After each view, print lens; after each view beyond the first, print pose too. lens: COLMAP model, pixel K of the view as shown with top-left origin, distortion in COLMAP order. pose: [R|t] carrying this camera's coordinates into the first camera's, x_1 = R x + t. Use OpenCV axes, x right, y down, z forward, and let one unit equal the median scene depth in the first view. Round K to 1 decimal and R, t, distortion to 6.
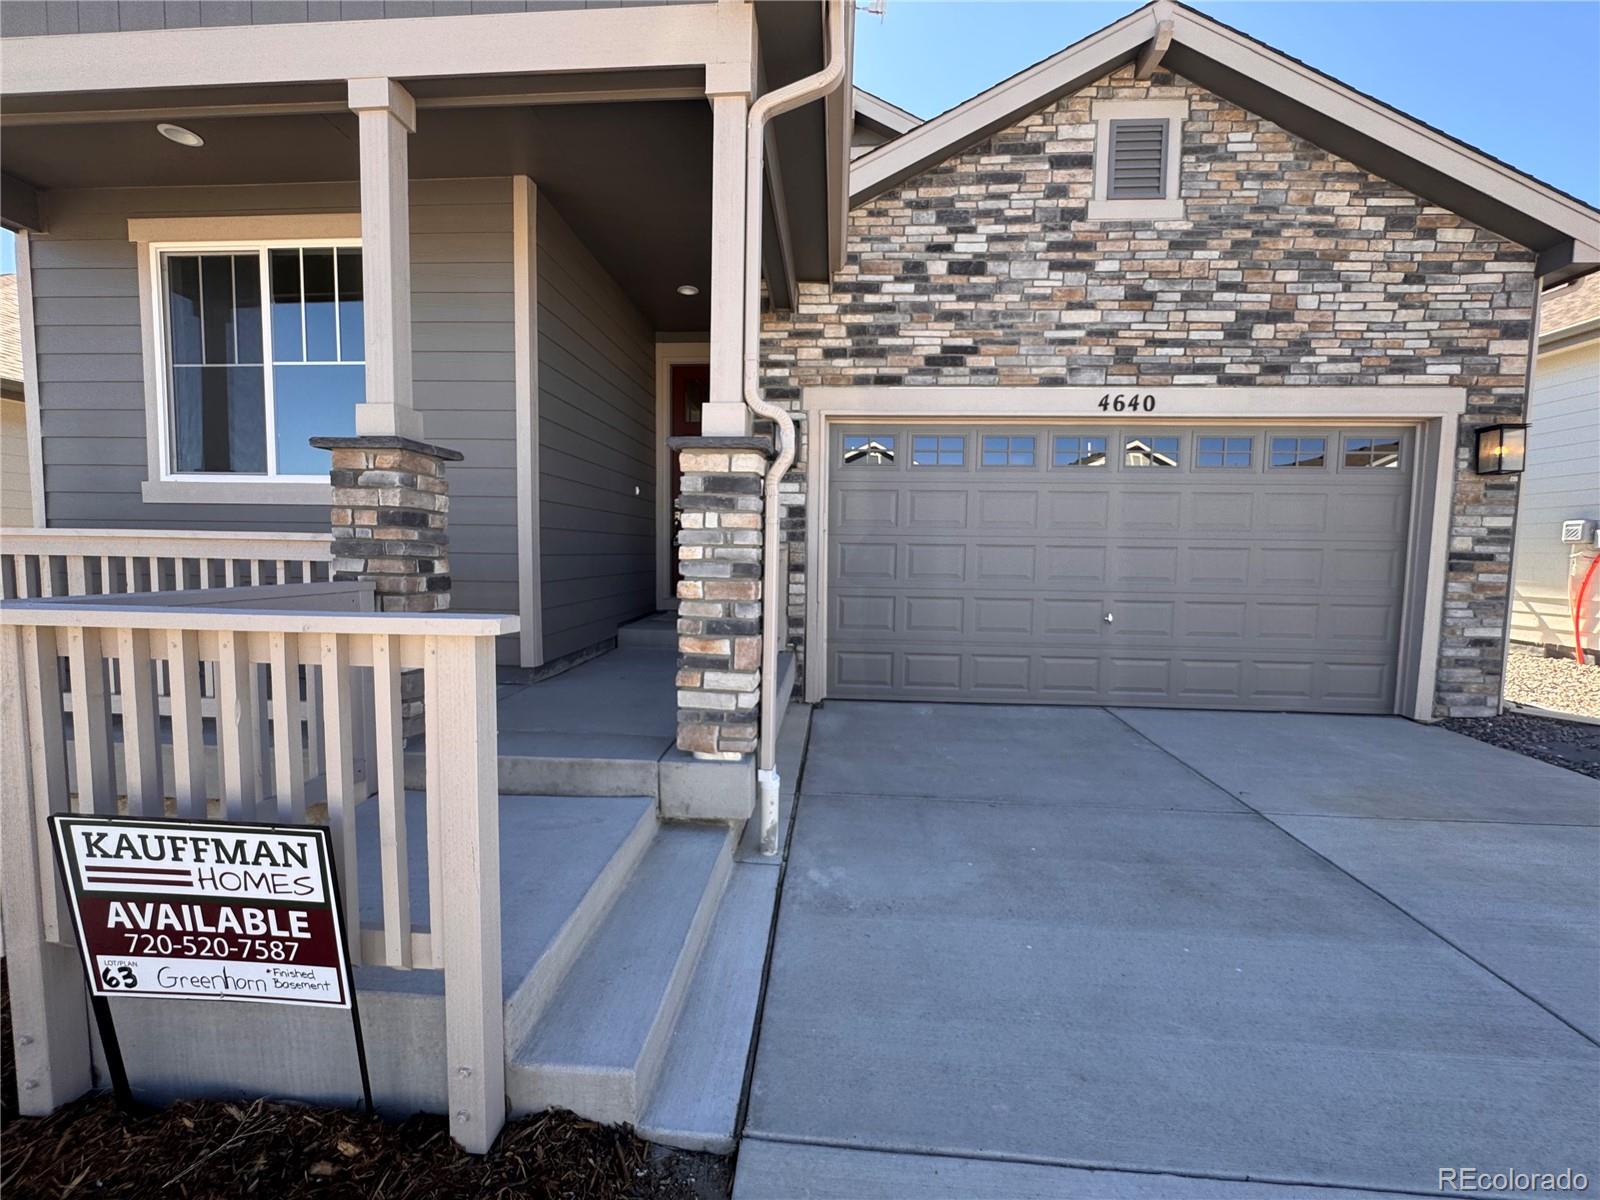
lens RADIAL K [[643.3, 0, 796.0], [0, 643.3, 598.3], [0, 0, 1]] dist [-0.003989, 0.000272]
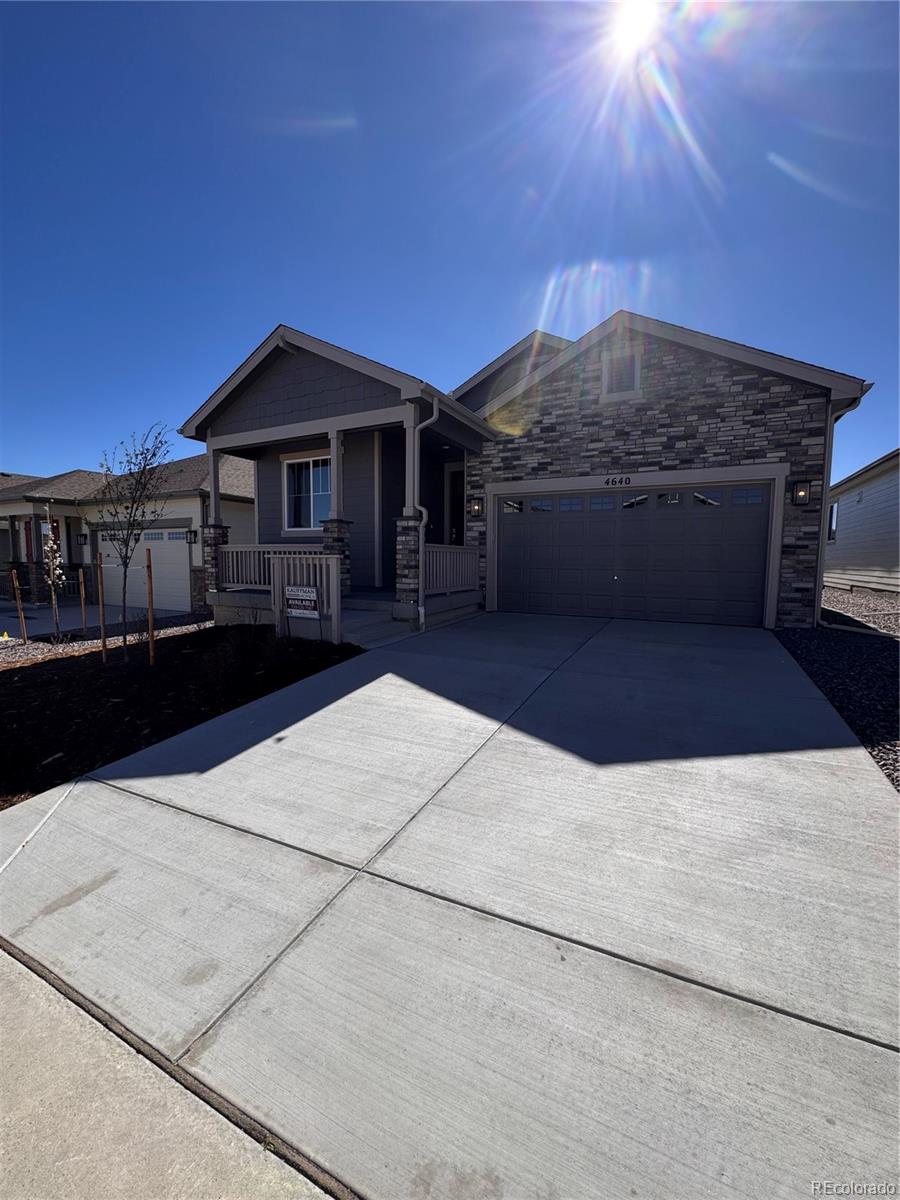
lens RADIAL K [[482.5, 0, 449.5], [0, 482.5, 601.4], [0, 0, 1]] dist [-0.003989, 0.000272]
pose [[0.916971, 0.027290, -0.398019, 0.669609], [-0.022997, 0.999614, 0.015558, 0.106909], [0.398290, -0.005113, 0.917245, -0.804423]]
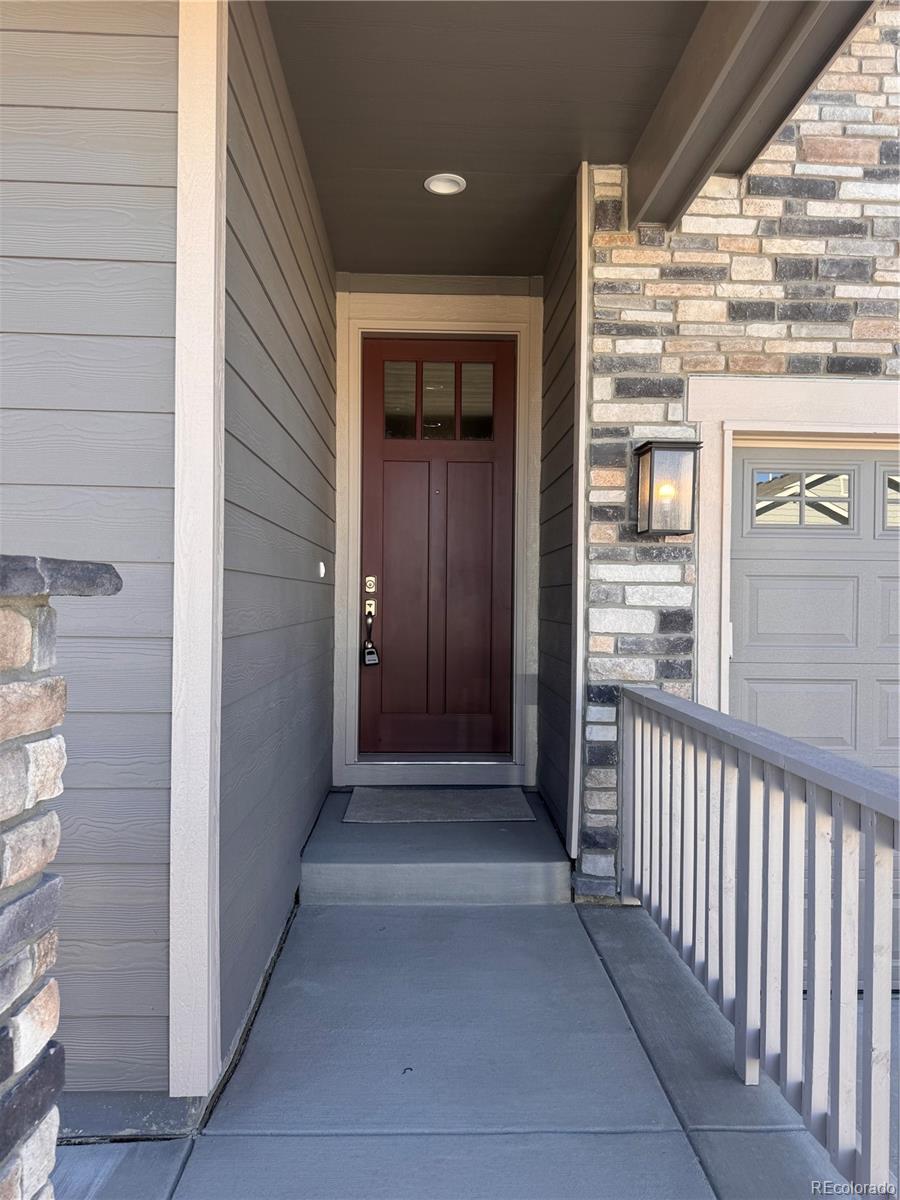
lens RADIAL K [[854.3, 0, 449.7], [0, 854.3, 603.3], [0, 0, 1]] dist [0.004132, -0.004861]
pose [[0.995267, -0.003837, 0.097107, -0.251296], [0.010336, 0.997733, -0.066505, -0.112466], [-0.096632, 0.067194, 0.993050, 0.380445]]
